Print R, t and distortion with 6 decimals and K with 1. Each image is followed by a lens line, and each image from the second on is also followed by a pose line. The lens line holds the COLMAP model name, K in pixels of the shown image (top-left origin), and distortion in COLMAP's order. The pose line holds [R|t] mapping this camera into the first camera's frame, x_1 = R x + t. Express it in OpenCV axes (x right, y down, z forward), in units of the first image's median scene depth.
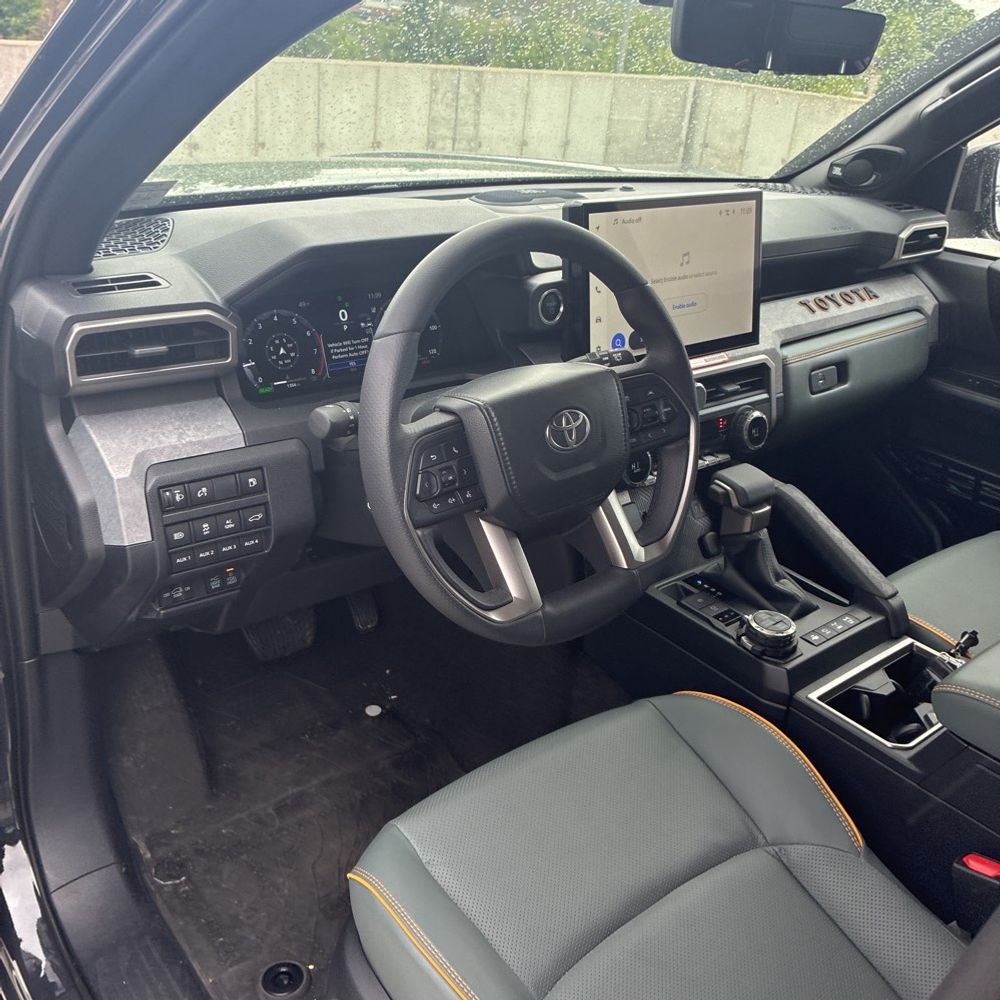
lens RADIAL K [[1004.3, 0, 501.8], [0, 1004.3, 500.8], [0, 0, 1]] dist [0.027618, 0.000000]
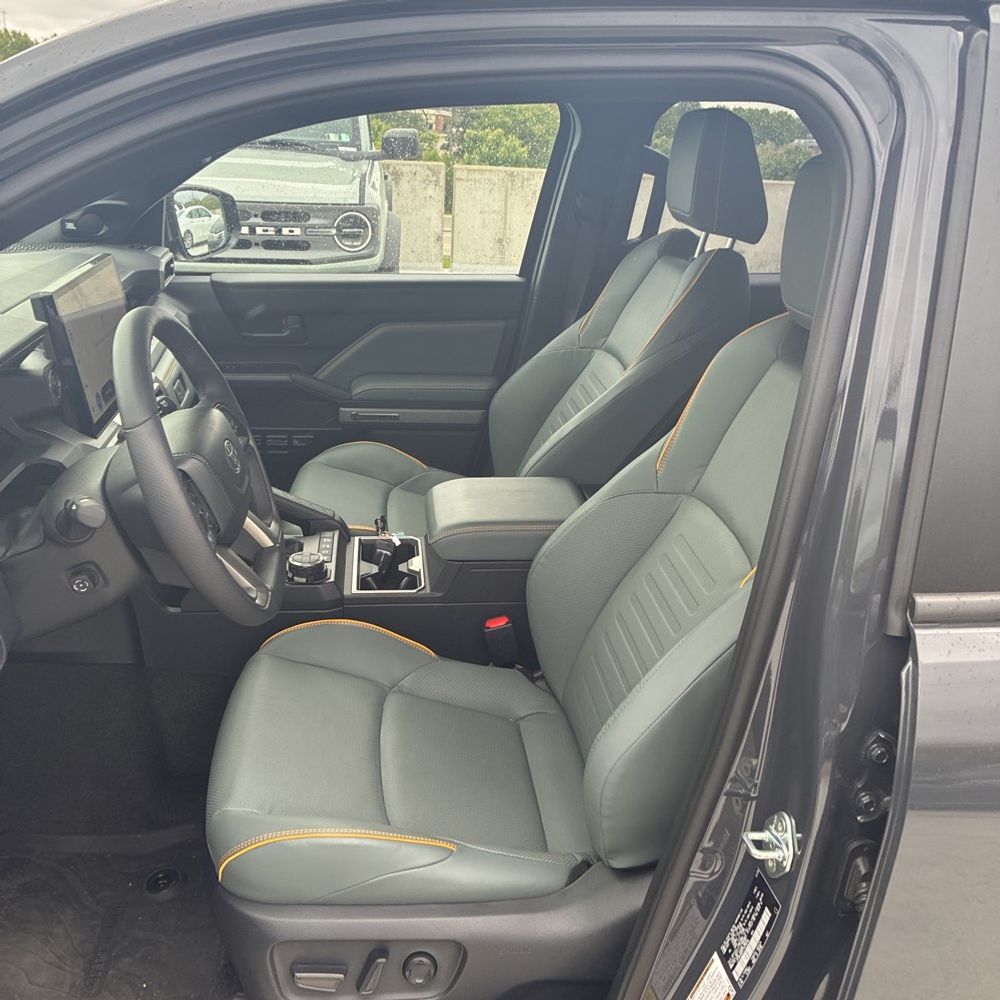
lens RADIAL K [[1004.3, 0, 497.0], [0, 1004.3, 498.7], [0, 0, 1]] dist [0.027618, 0.000000]
pose [[0.551451, -0.356395, 0.754244, -0.567689], [0.361433, 0.916950, 0.169022, -0.086009], [-0.751843, 0.179401, 0.634466, -0.072047]]
